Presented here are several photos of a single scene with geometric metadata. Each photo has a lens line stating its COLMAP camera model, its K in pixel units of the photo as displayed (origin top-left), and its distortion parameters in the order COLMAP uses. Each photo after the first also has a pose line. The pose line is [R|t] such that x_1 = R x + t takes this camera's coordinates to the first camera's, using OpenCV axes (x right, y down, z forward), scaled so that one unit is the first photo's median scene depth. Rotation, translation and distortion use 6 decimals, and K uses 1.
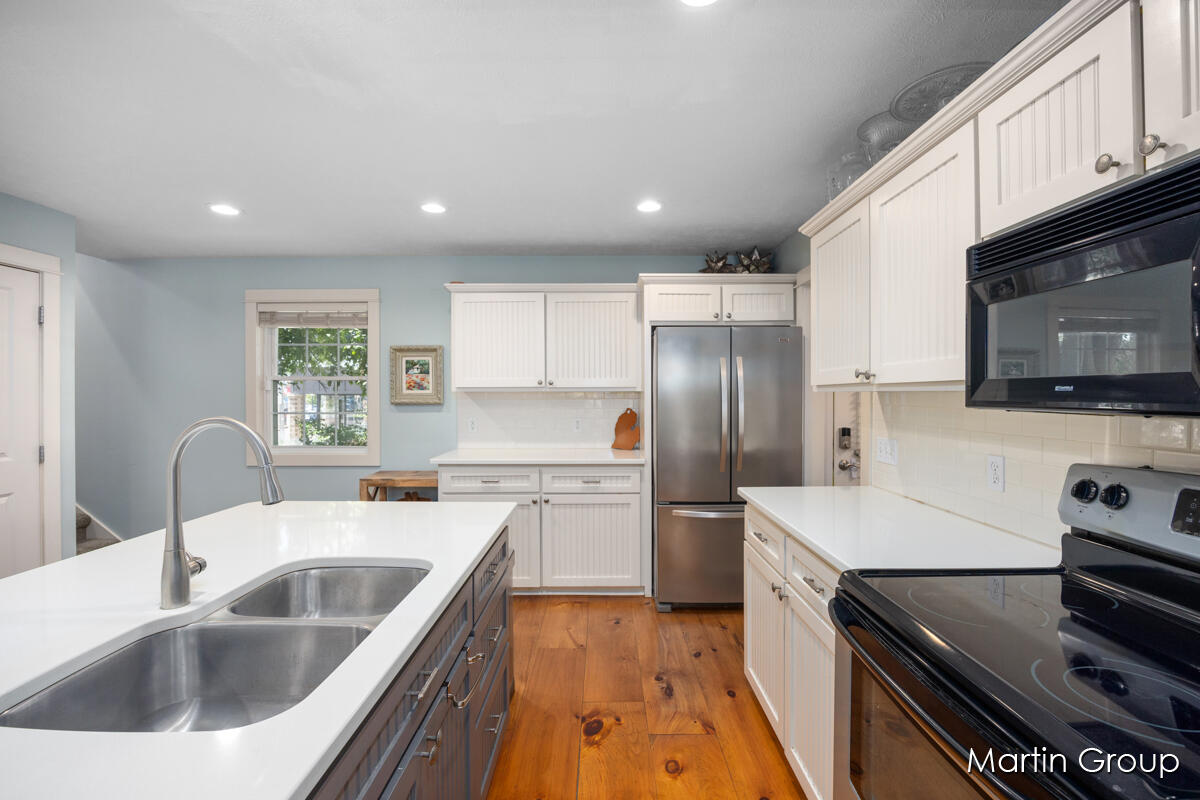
lens RADIAL K [[529.6, 0, 600.0], [0, 529.6, 400.0], [0, 0, 1]] dist [-0.013876, -0.000127]
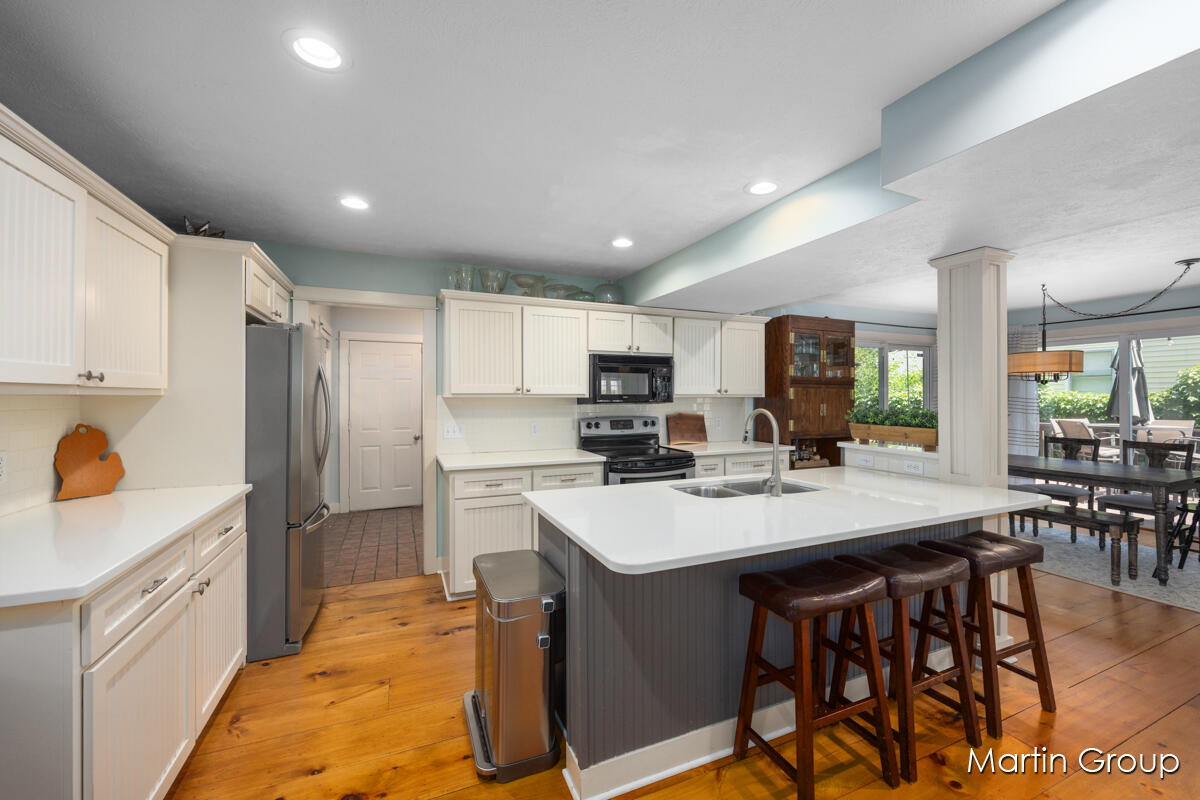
lens RADIAL K [[470.7, 0, 600.0], [0, 470.7, 400.0], [0, 0, 1]] dist [-0.000679, -0.000048]
pose [[-0.407590, -0.003182, 0.913159, -1.167396], [0.012640, 0.999878, 0.009126, -0.017725], [-0.913077, 0.015262, -0.407500, 1.271887]]
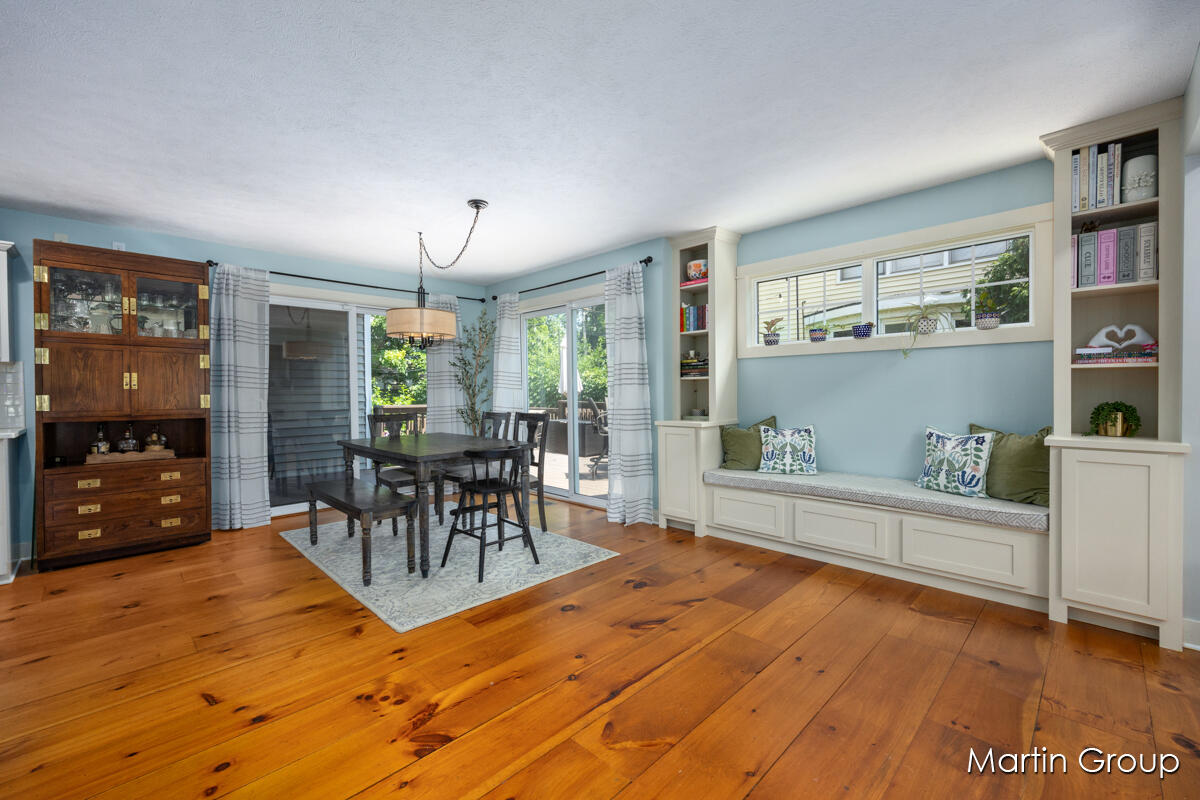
lens RADIAL K [[489.0, 0, 600.0], [0, 489.0, 400.0], [0, 0, 1]] dist [-0.000368, -0.000067]
pose [[-0.714669, -0.001552, 0.699461, -1.815738], [0.022889, 0.999410, 0.025605, 0.113574], [-0.699088, 0.034309, -0.714212, -0.429162]]
